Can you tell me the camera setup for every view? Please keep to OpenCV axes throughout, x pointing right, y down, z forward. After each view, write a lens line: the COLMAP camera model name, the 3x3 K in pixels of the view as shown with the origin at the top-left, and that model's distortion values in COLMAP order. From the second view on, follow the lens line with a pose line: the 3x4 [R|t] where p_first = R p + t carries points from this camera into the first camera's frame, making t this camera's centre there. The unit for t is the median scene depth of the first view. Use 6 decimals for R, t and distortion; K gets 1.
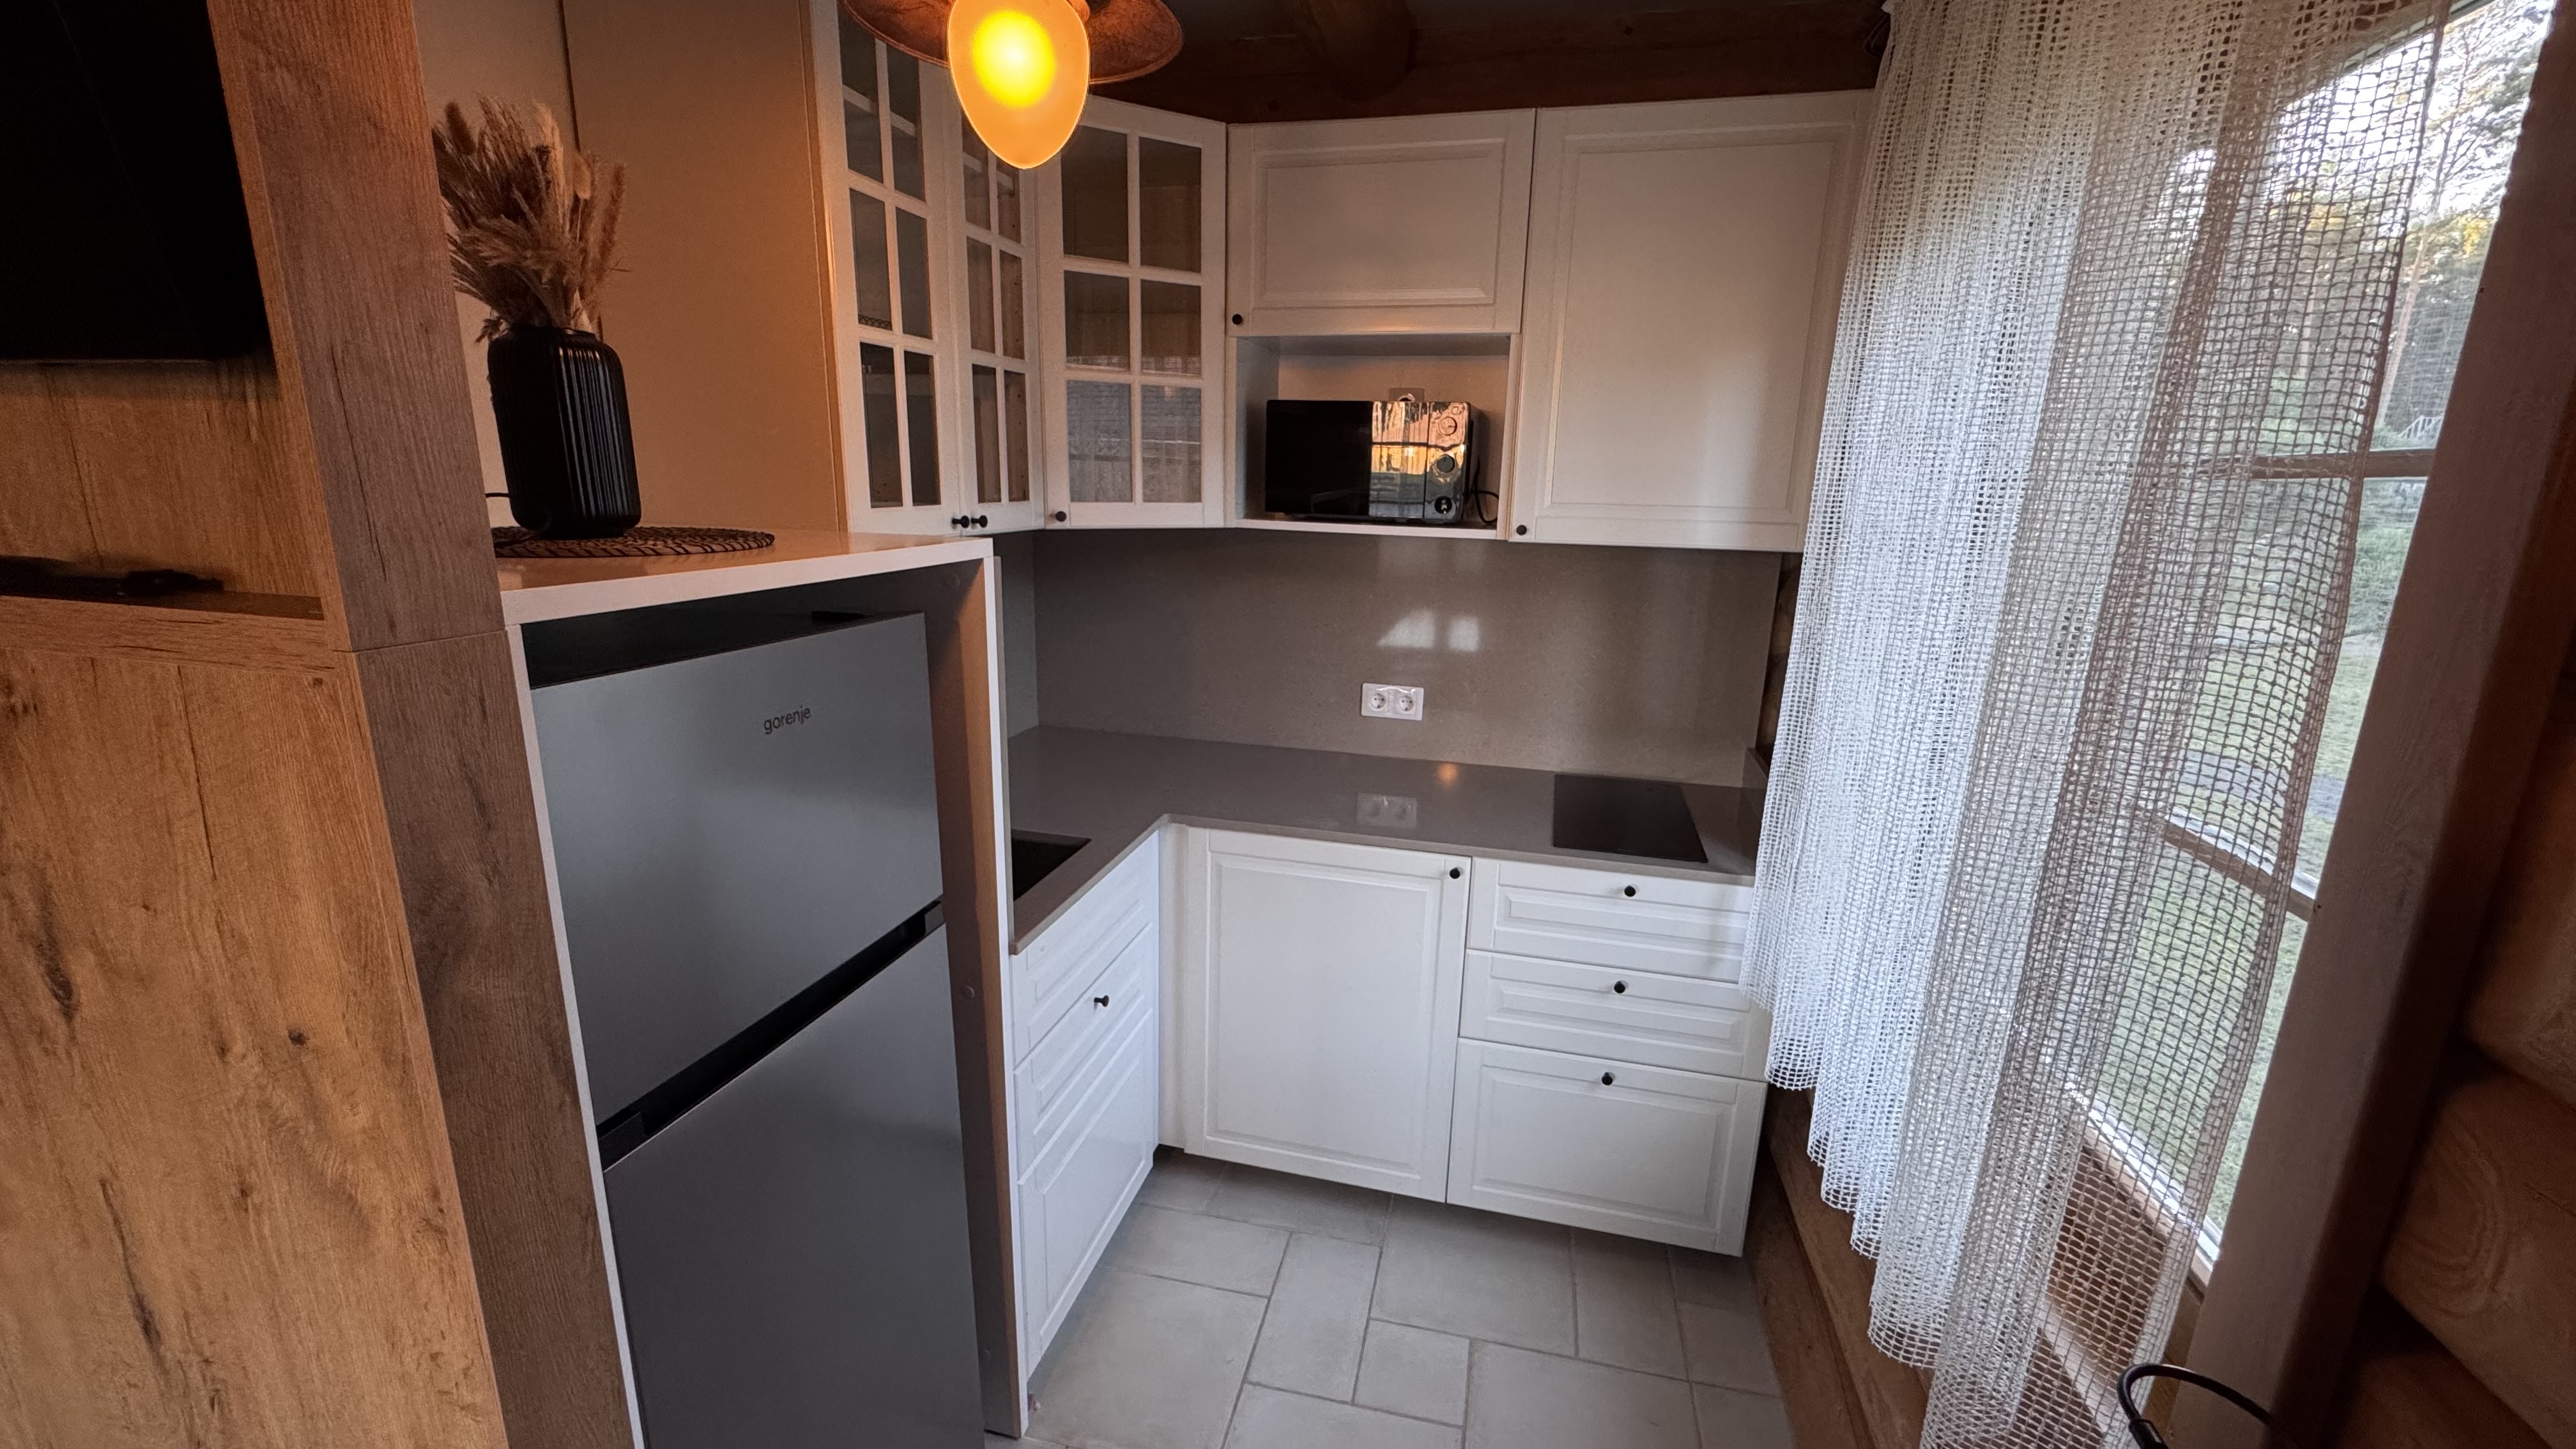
lens RADIAL K [[987.0, 0, 1291.0], [0, 987.0, 711.5], [0, 0, 1]] dist [-0.000207, -0.000068]
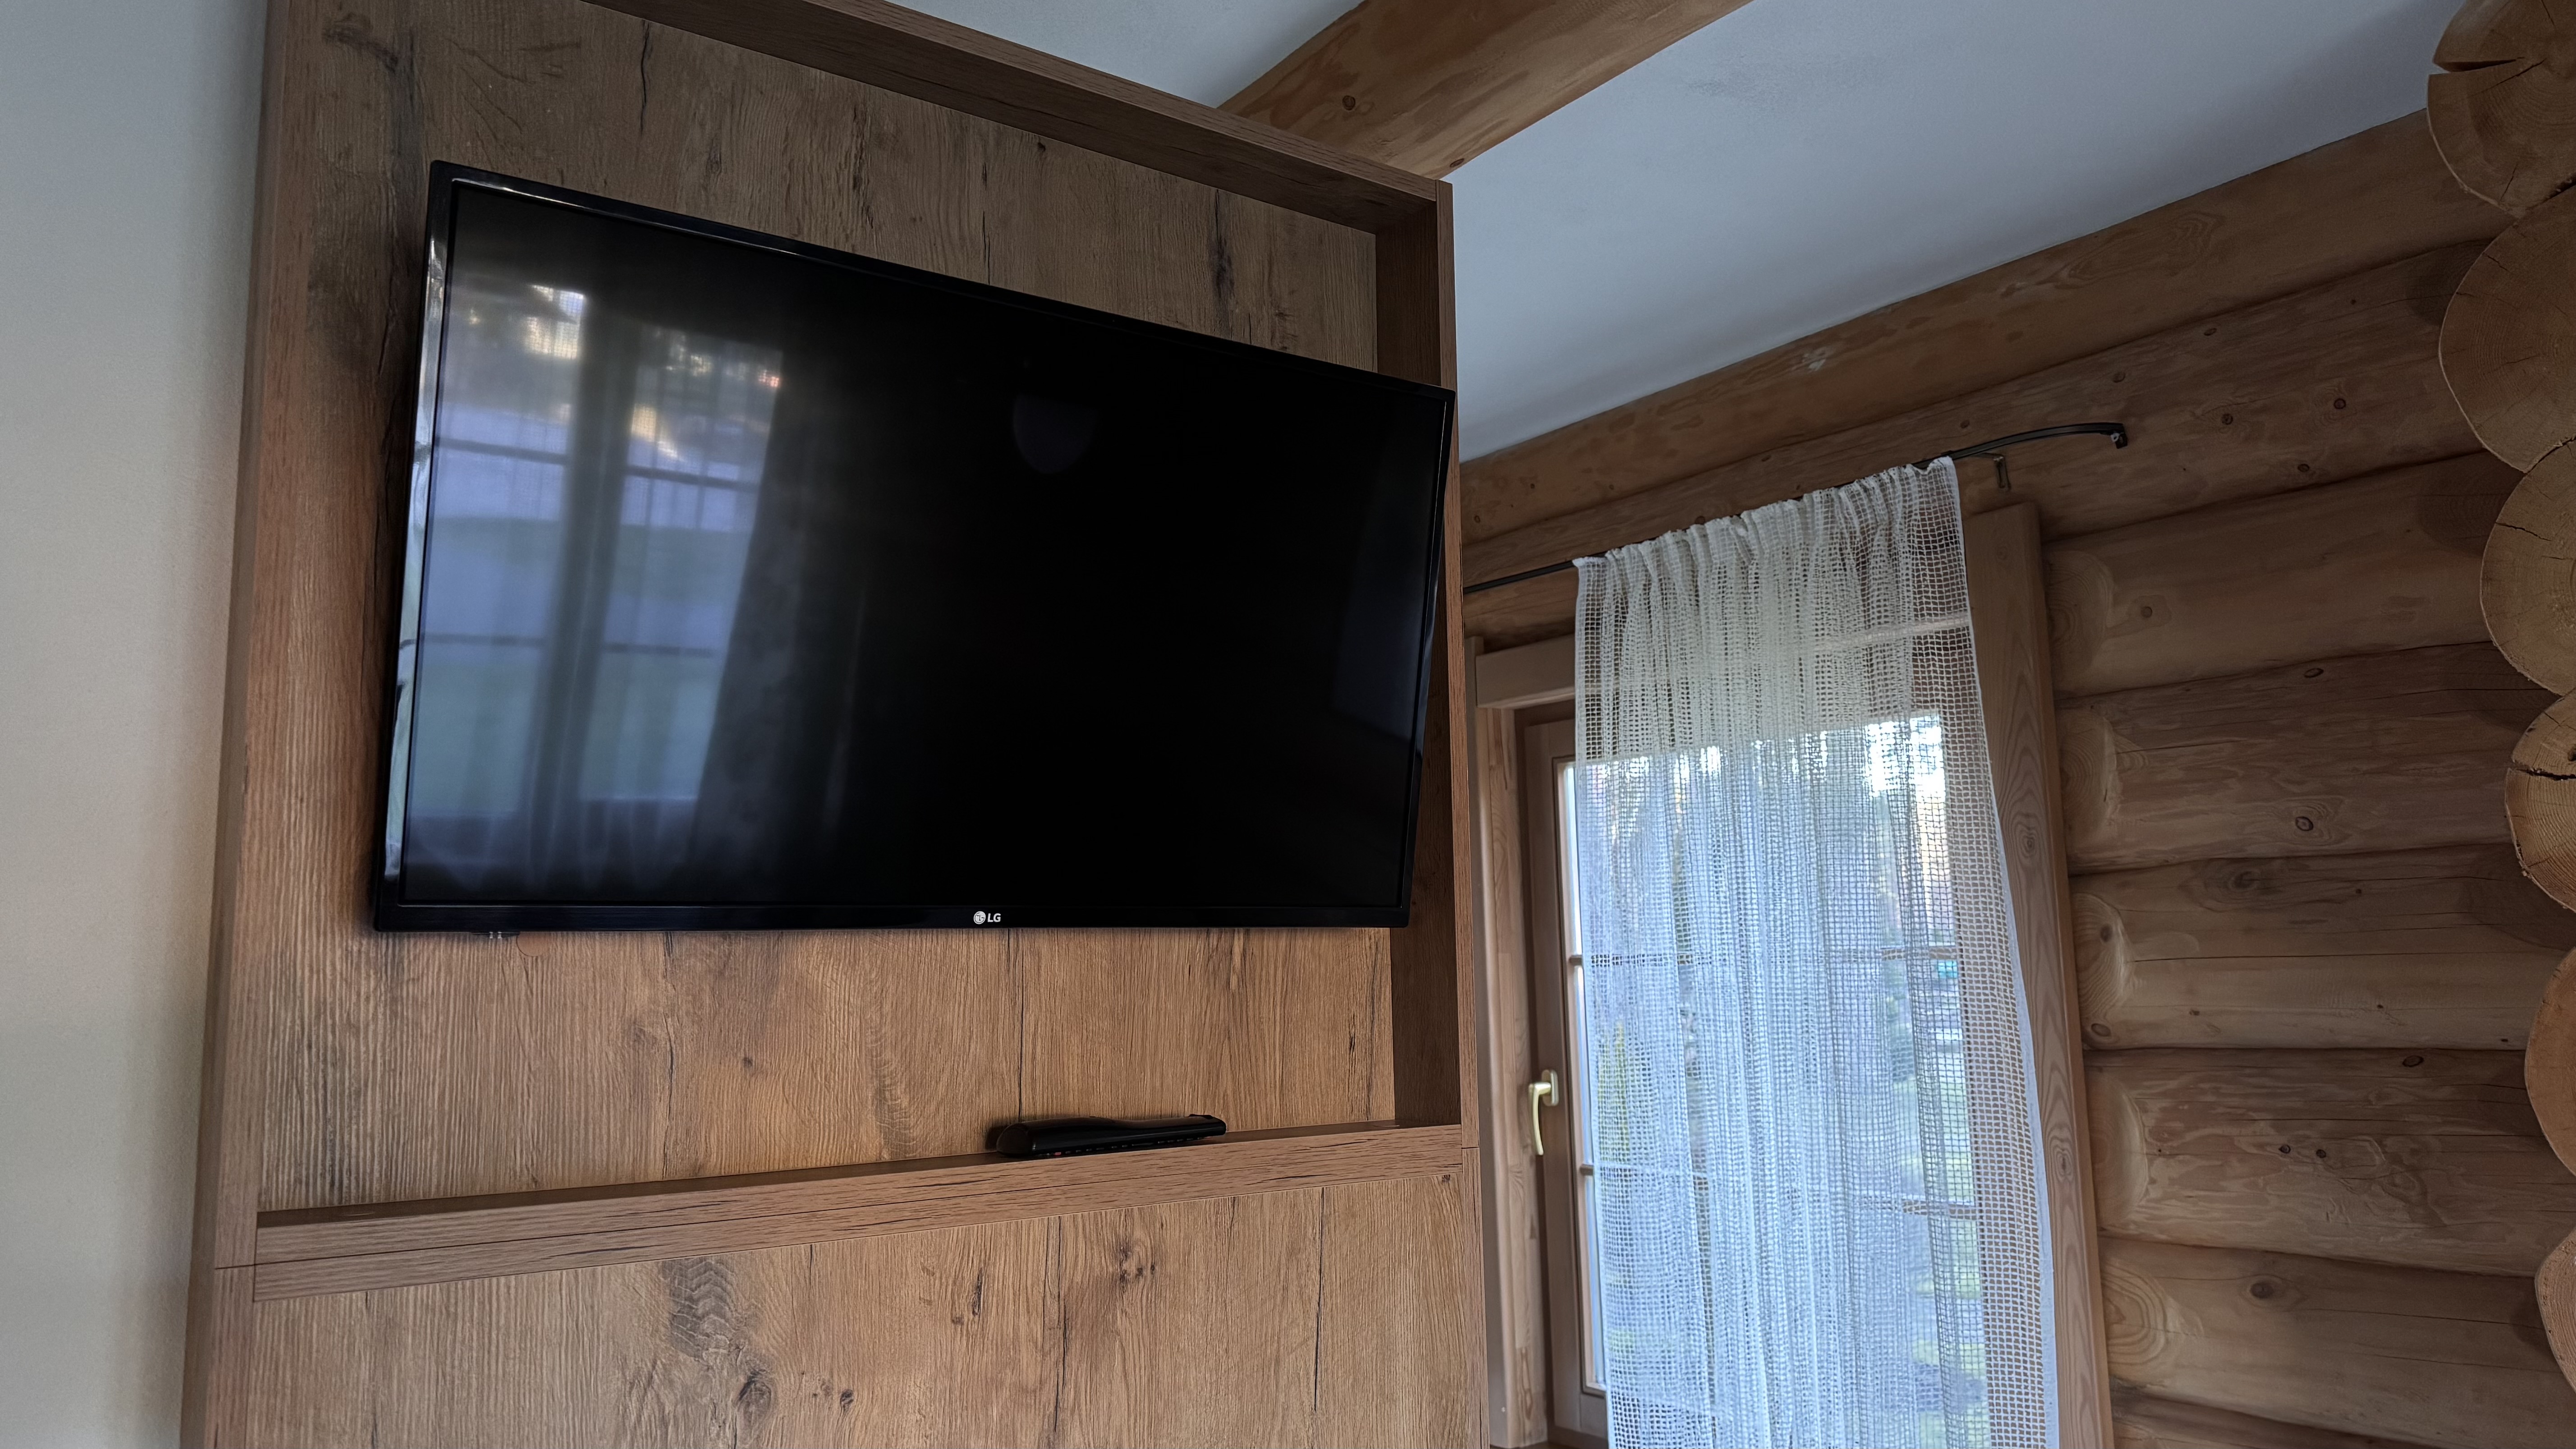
lens RADIAL K [[1796.0, 0, 1329.7], [0, 1796.0, 719.9], [0, 0, 1]] dist [0.107905, -0.157047]
pose [[0.642291, 0.069497, 0.763303, -2.150414], [0.209623, 0.941984, -0.262155, -0.005926], [-0.737238, 0.328386, 0.590460, -0.309329]]
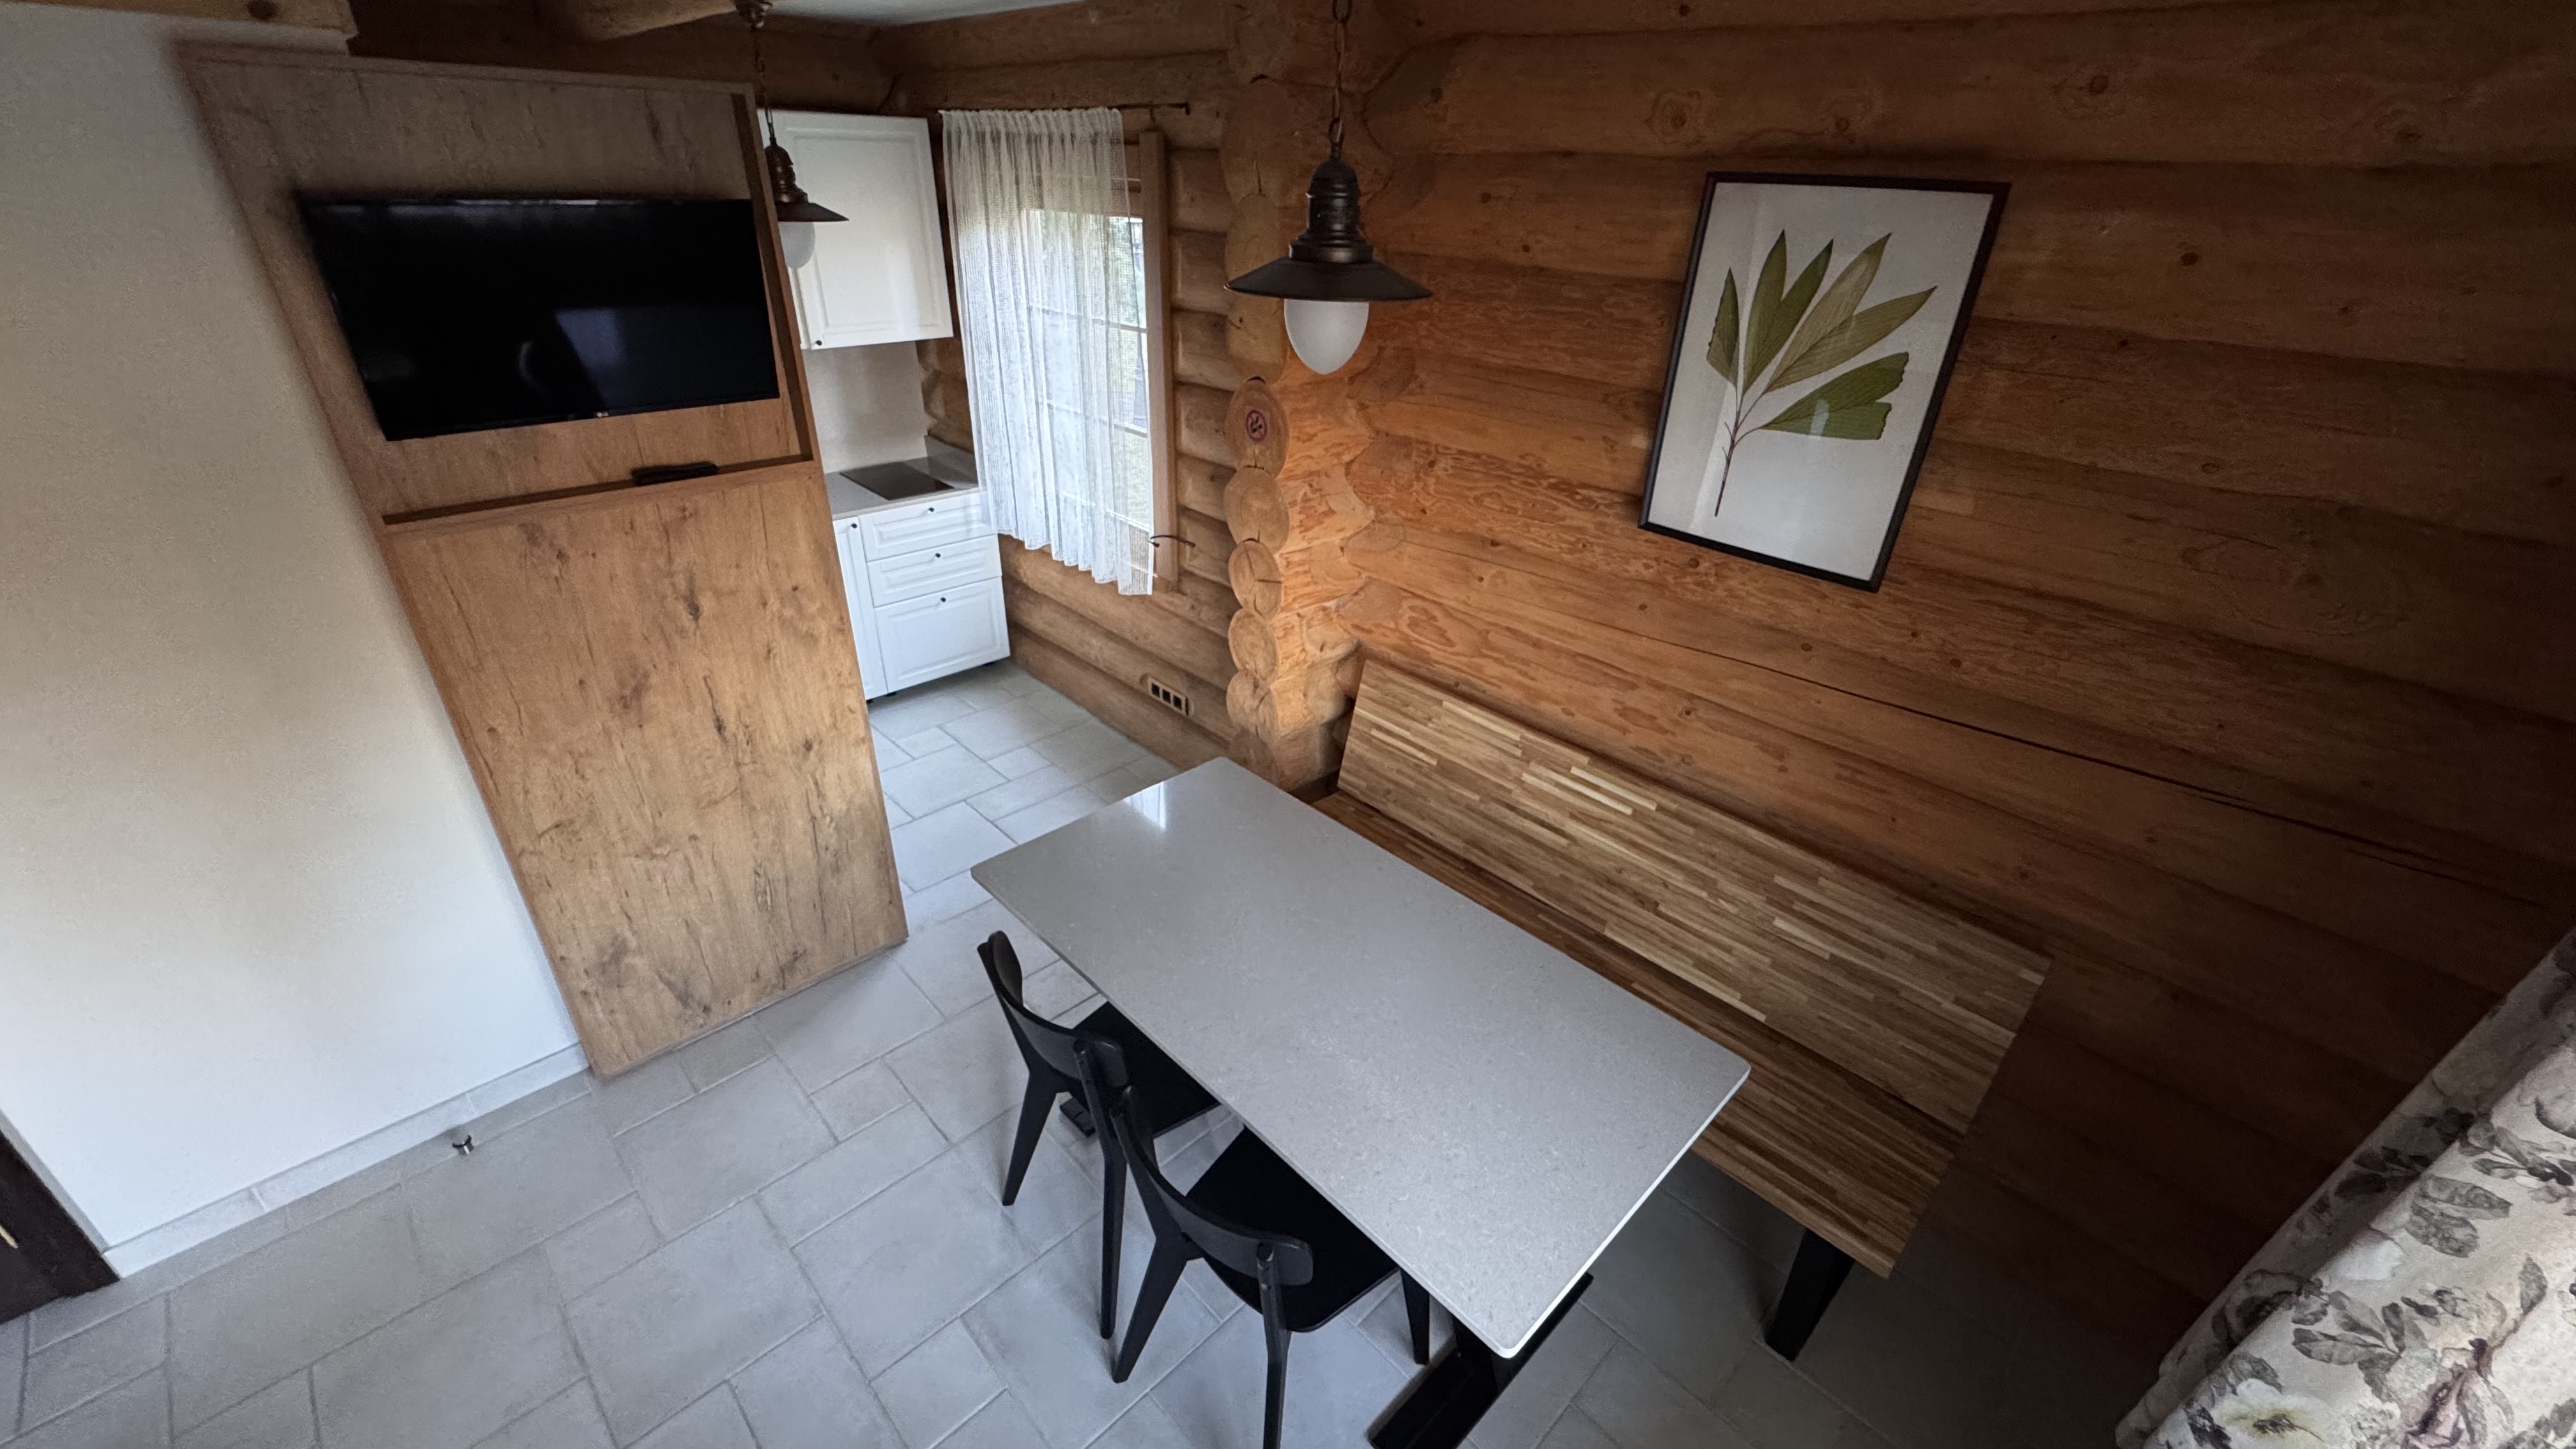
lens RADIAL K [[1023.4, 0, 1291.5], [0, 1023.4, 714.6], [0, 0, 1]] dist [-0.001042, -0.000012]
pose [[0.525318, -0.407795, 0.746823, -2.535413], [0.167239, 0.910042, 0.379282, -0.293557], [-0.834309, -0.074346, 0.546261, -2.117770]]
